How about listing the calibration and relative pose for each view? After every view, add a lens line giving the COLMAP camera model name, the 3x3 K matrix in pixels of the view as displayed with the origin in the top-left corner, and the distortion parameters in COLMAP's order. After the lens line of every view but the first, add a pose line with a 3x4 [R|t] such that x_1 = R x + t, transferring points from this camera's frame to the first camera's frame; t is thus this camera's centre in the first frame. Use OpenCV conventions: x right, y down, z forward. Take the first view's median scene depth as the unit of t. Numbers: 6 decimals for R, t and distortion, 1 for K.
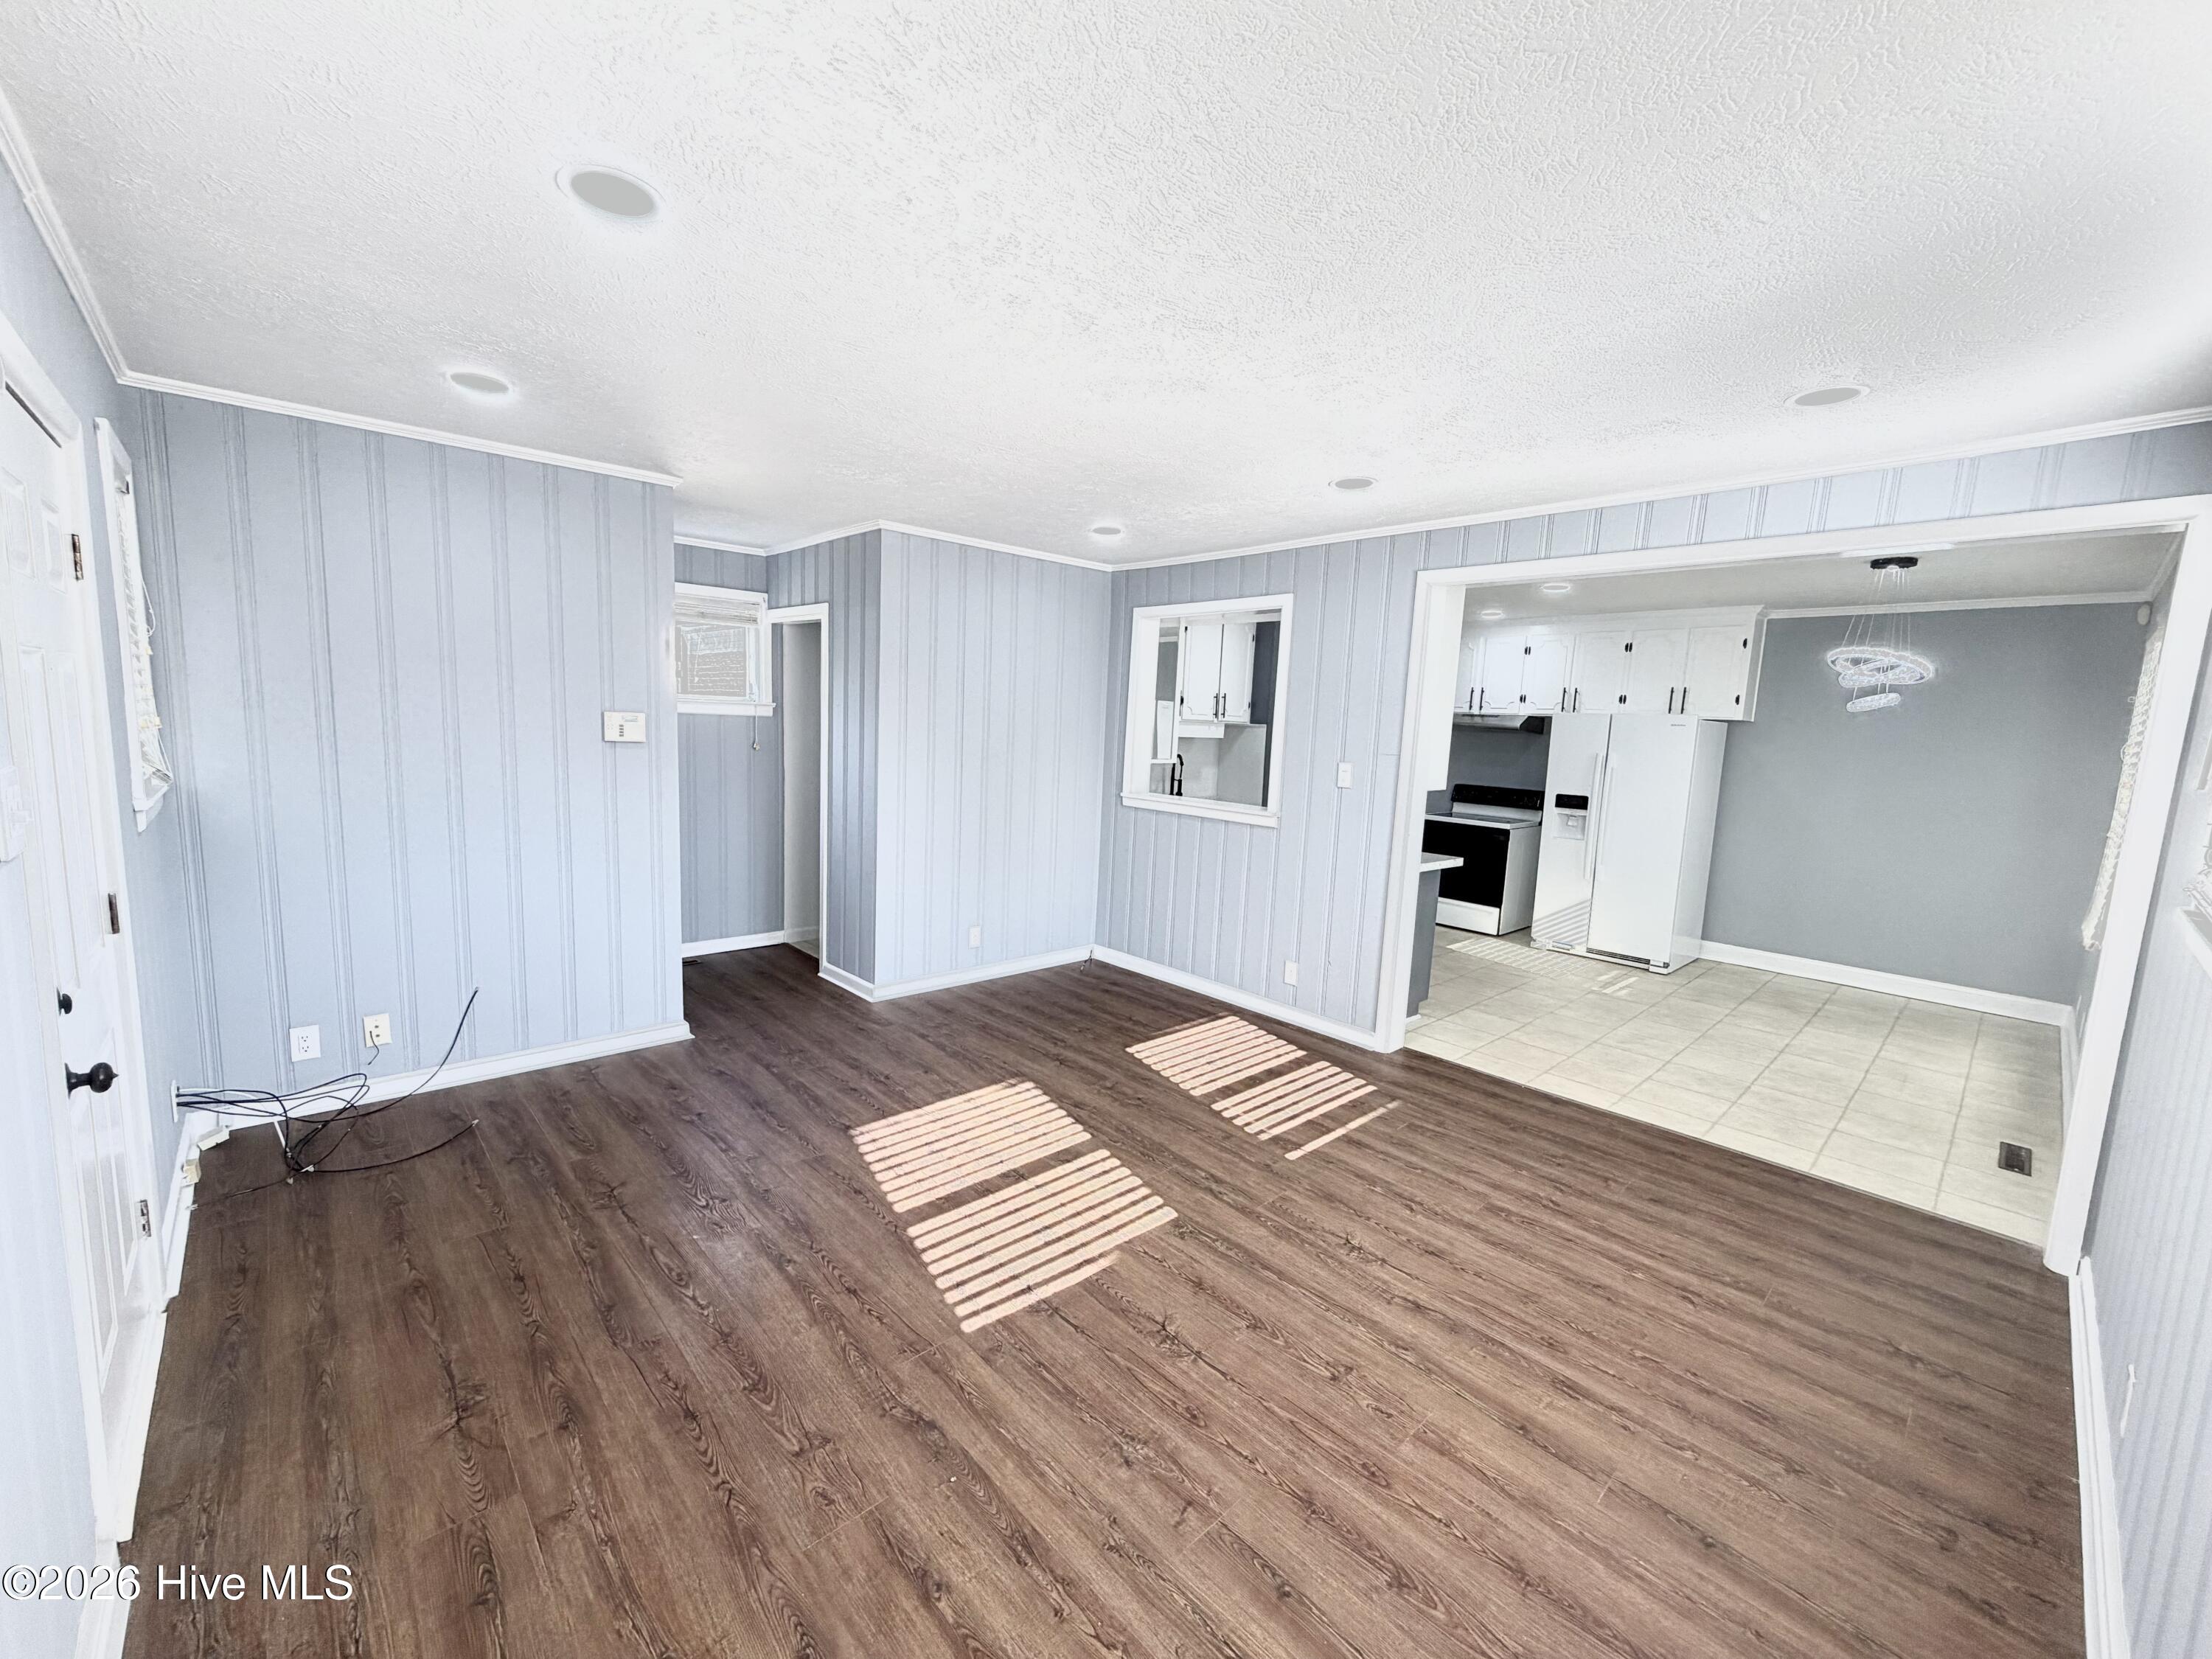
lens RADIAL K [[882.5, 0, 1097.3], [0, 882.5, 834.8], [0, 0, 1]] dist [-0.000218, -0.000252]
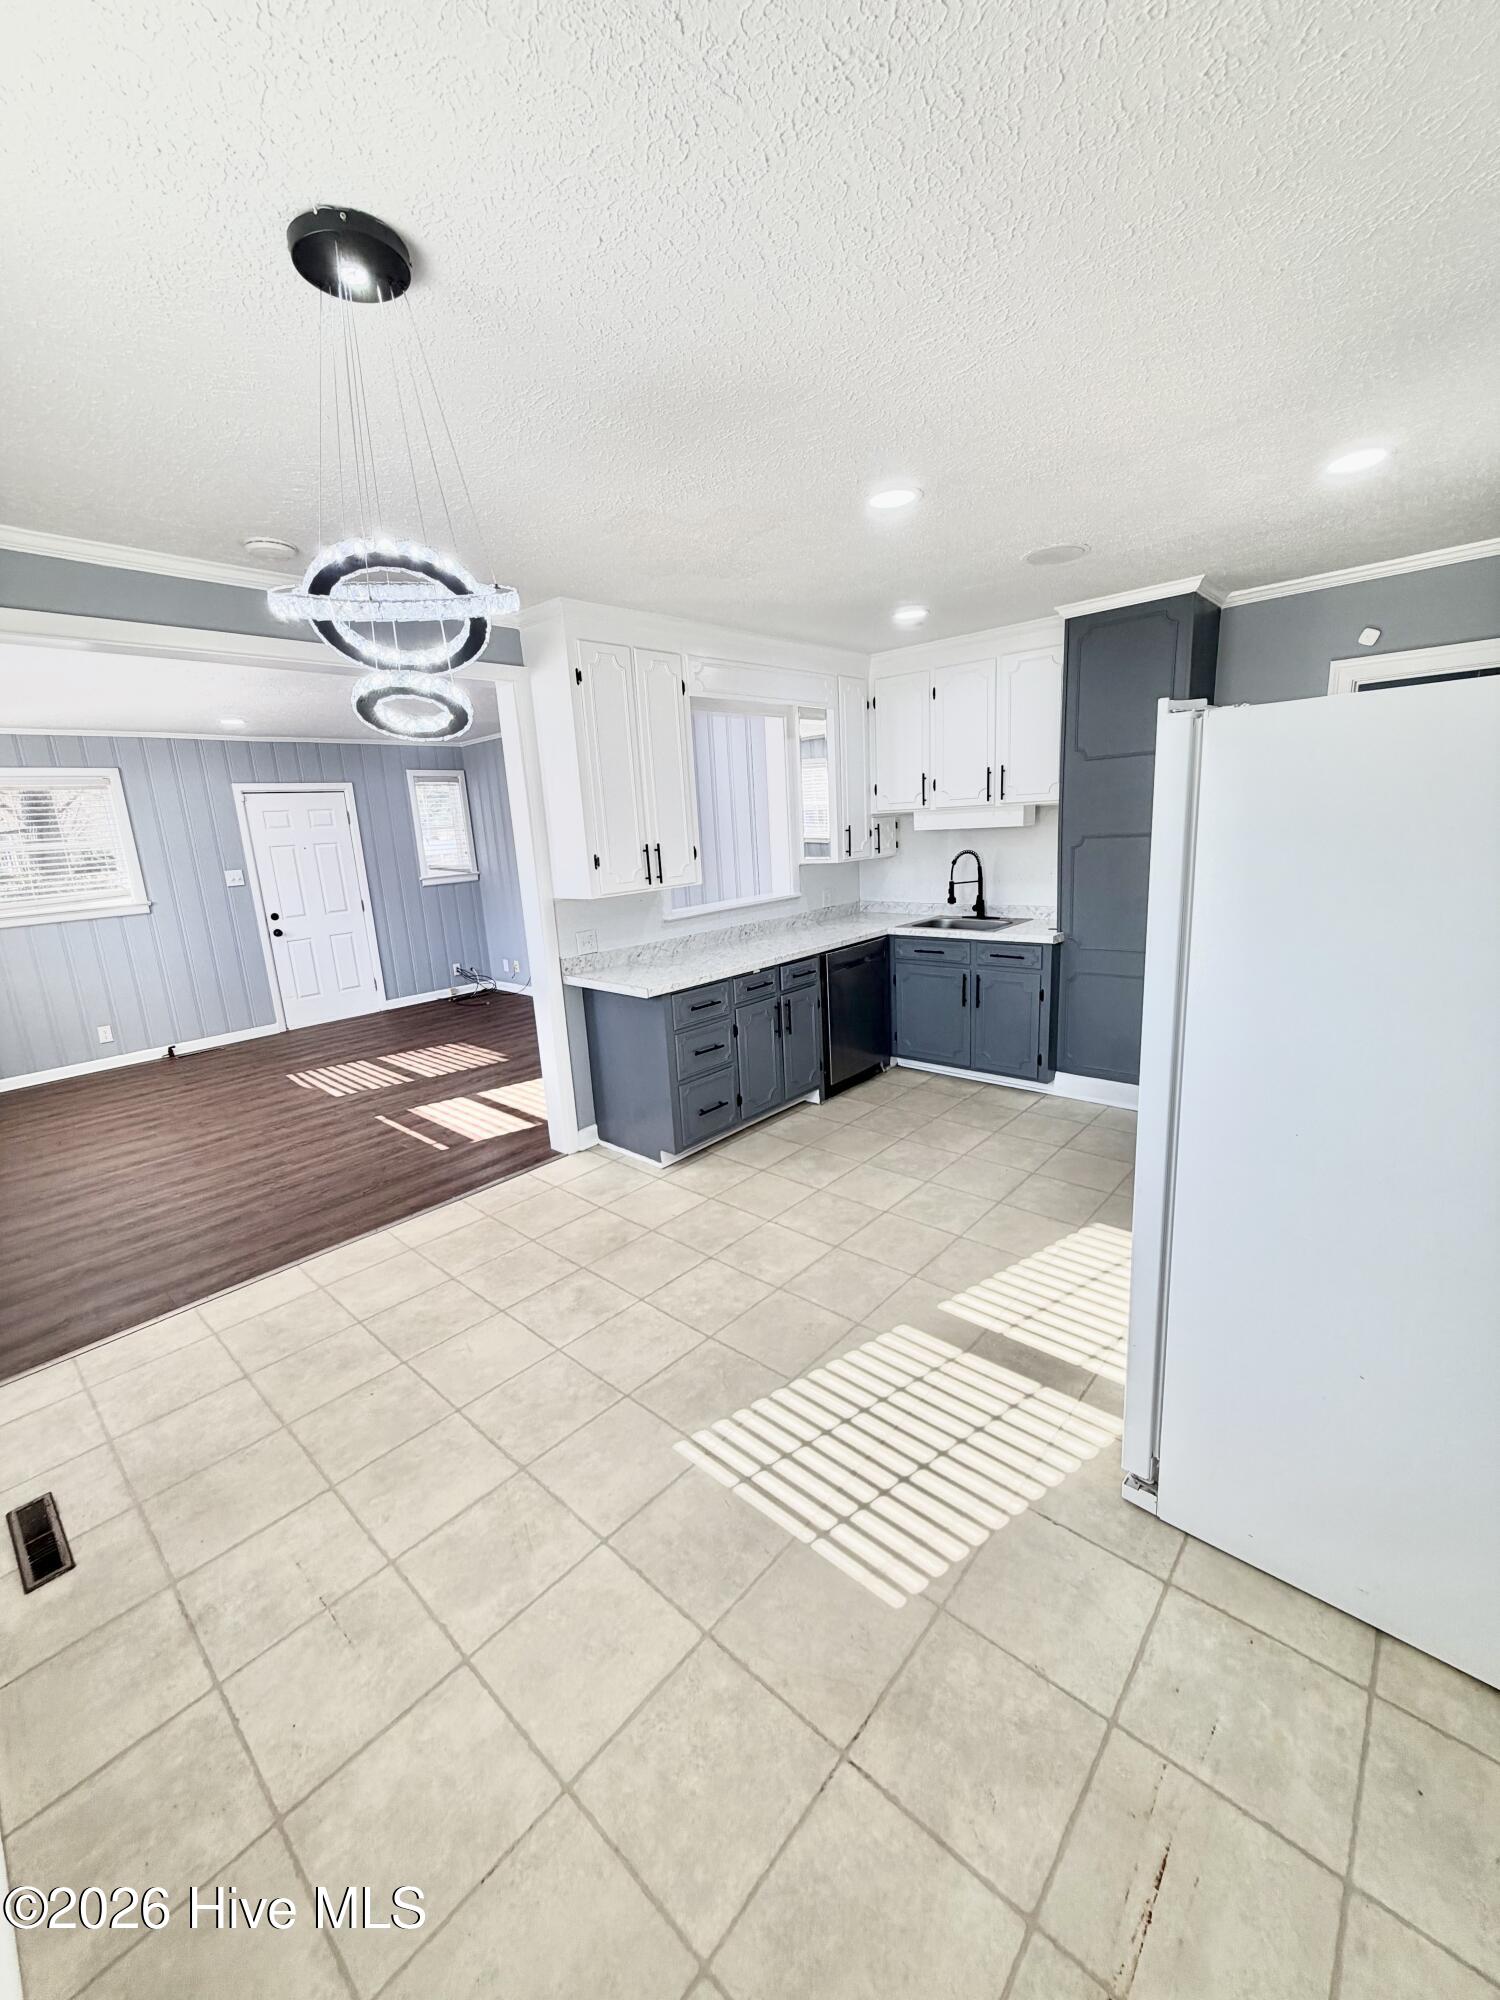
lens RADIAL K [[797.9, 0, 742.1], [0, 797.9, 995.0], [0, 0, 1]] dist [-0.000218, -0.000252]
pose [[0.080523, 0.165564, -0.982906, 1.690321], [-0.067953, 0.984726, 0.160304, -0.132865], [0.994434, 0.053883, 0.090543, 1.531689]]
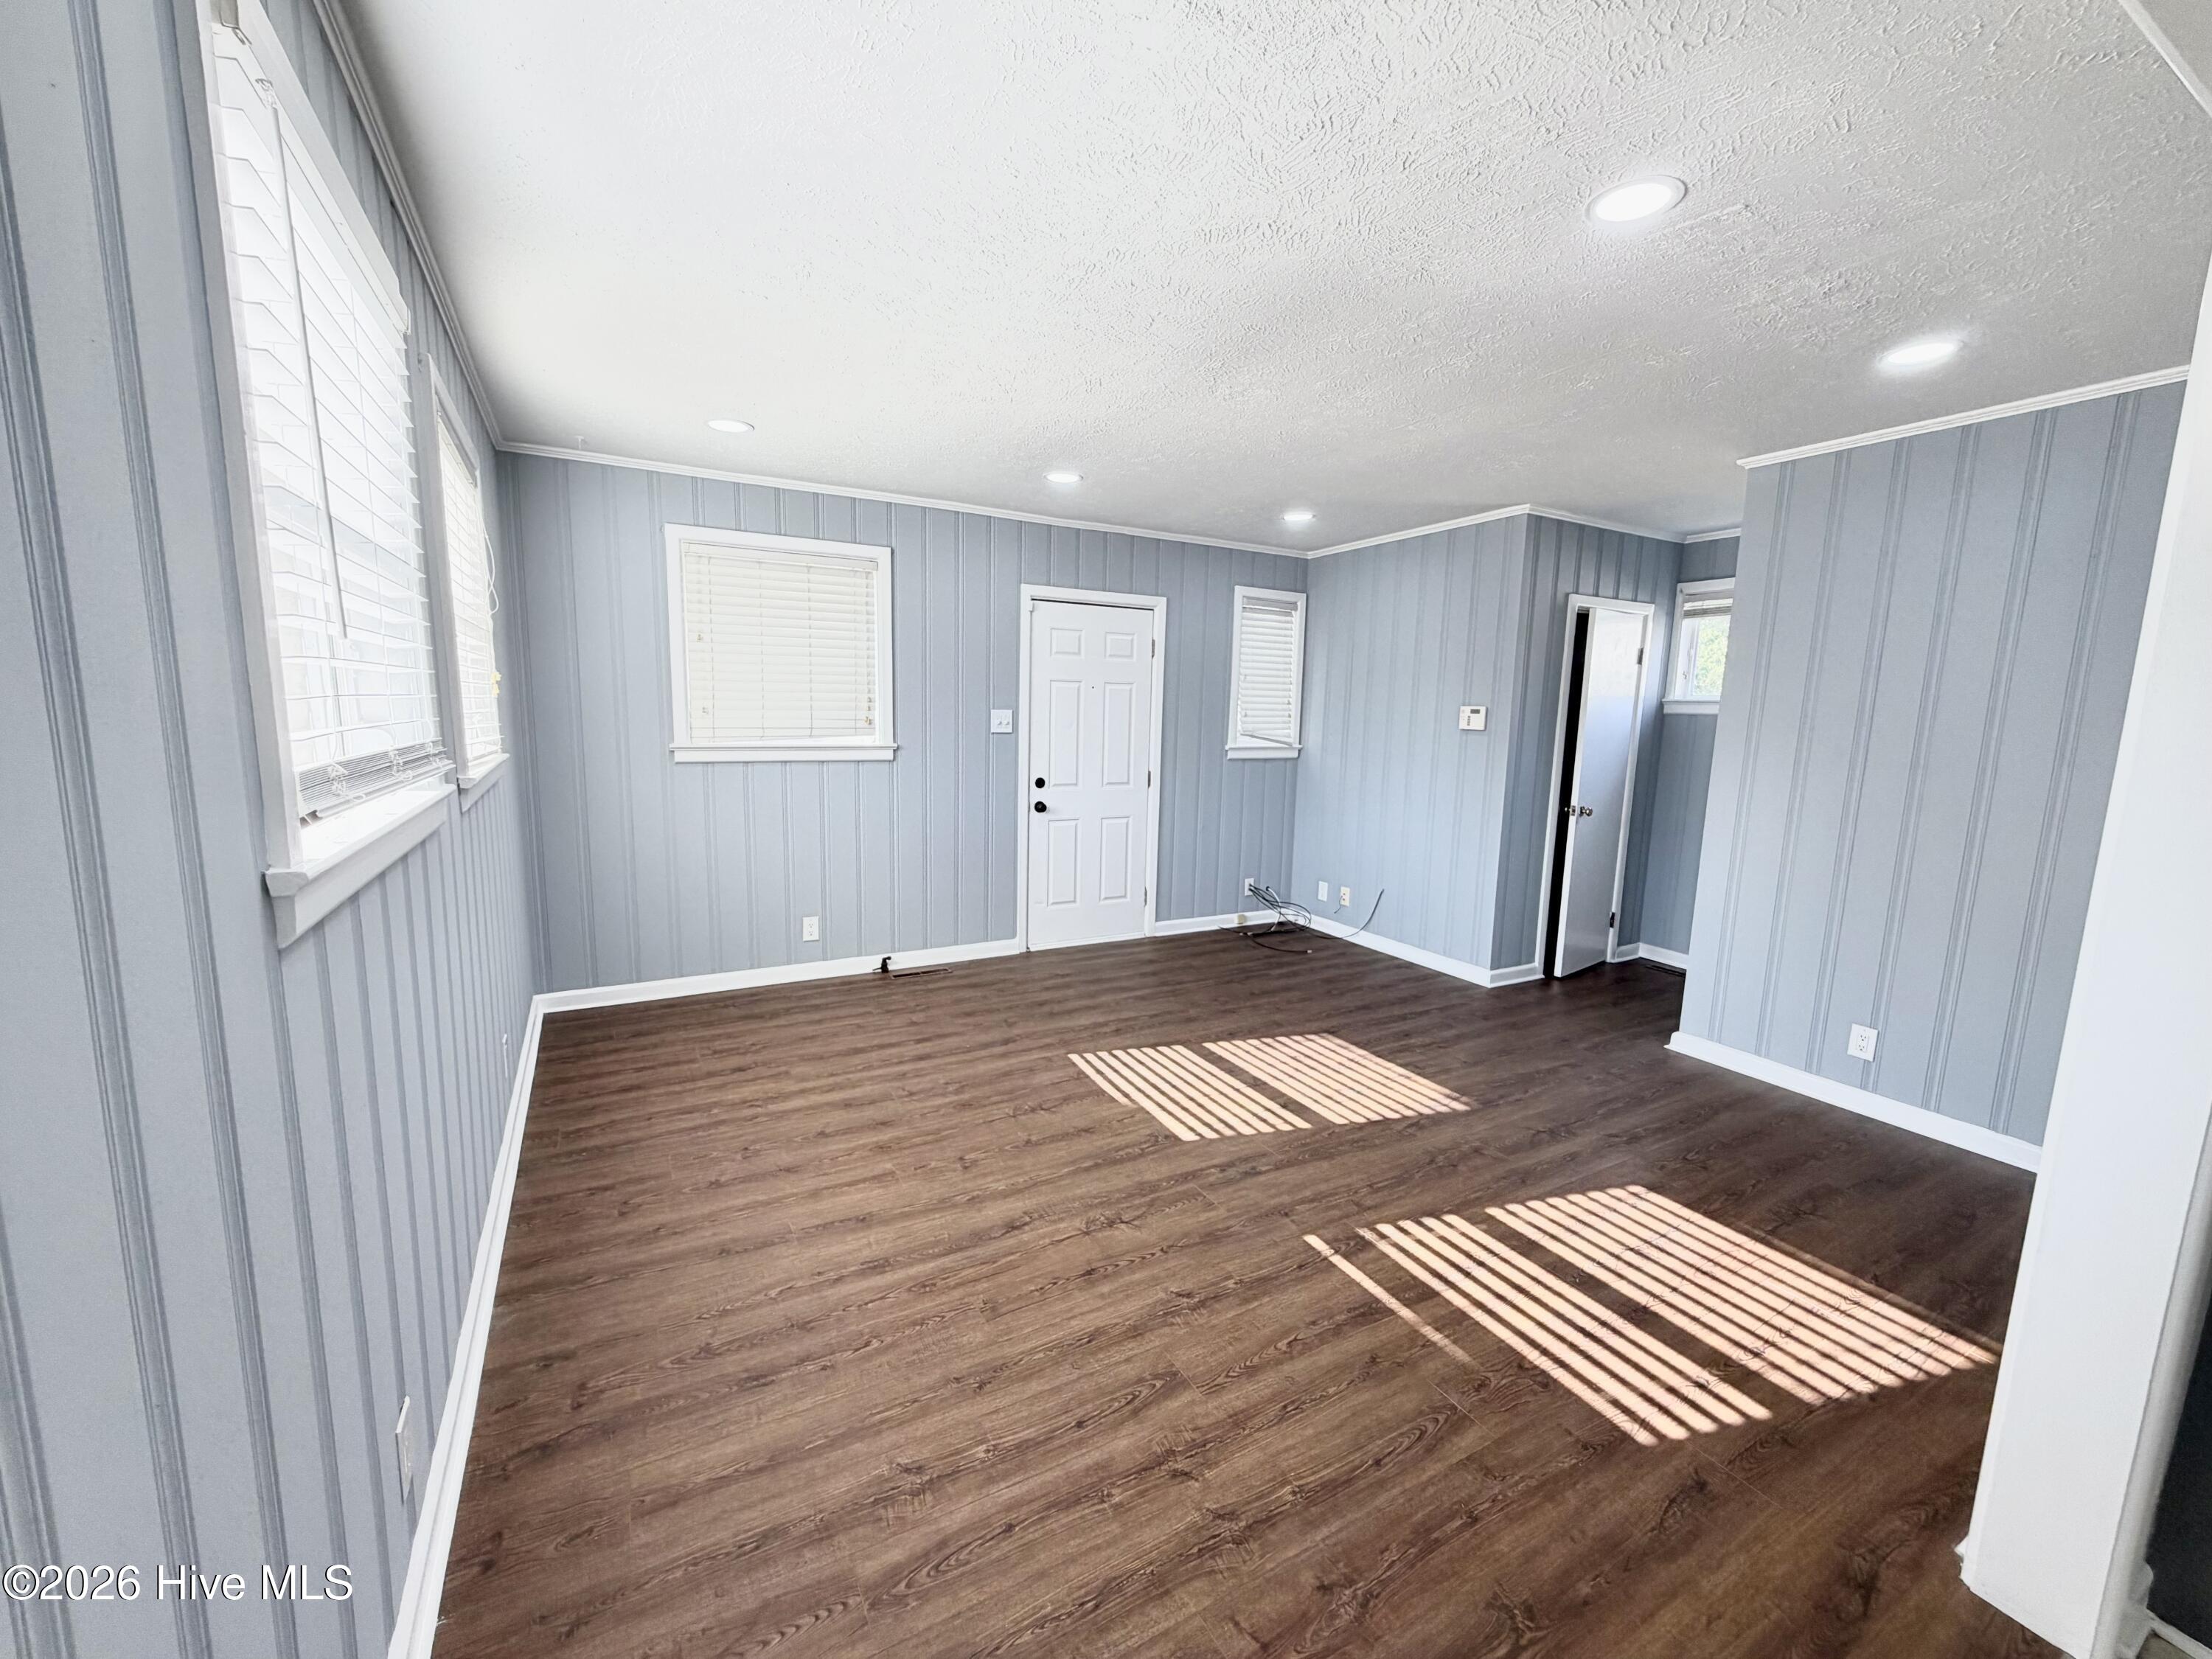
lens RADIAL K [[882.5, 0, 1106.3], [0, 882.5, 834.0], [0, 0, 1]] dist [-0.000218, -0.000252]
pose [[-0.234518, 0.091370, -0.967808, 0.978524], [-0.160118, 0.978345, 0.131165, -0.049203], [0.958834, 0.185724, -0.214810, 0.939910]]
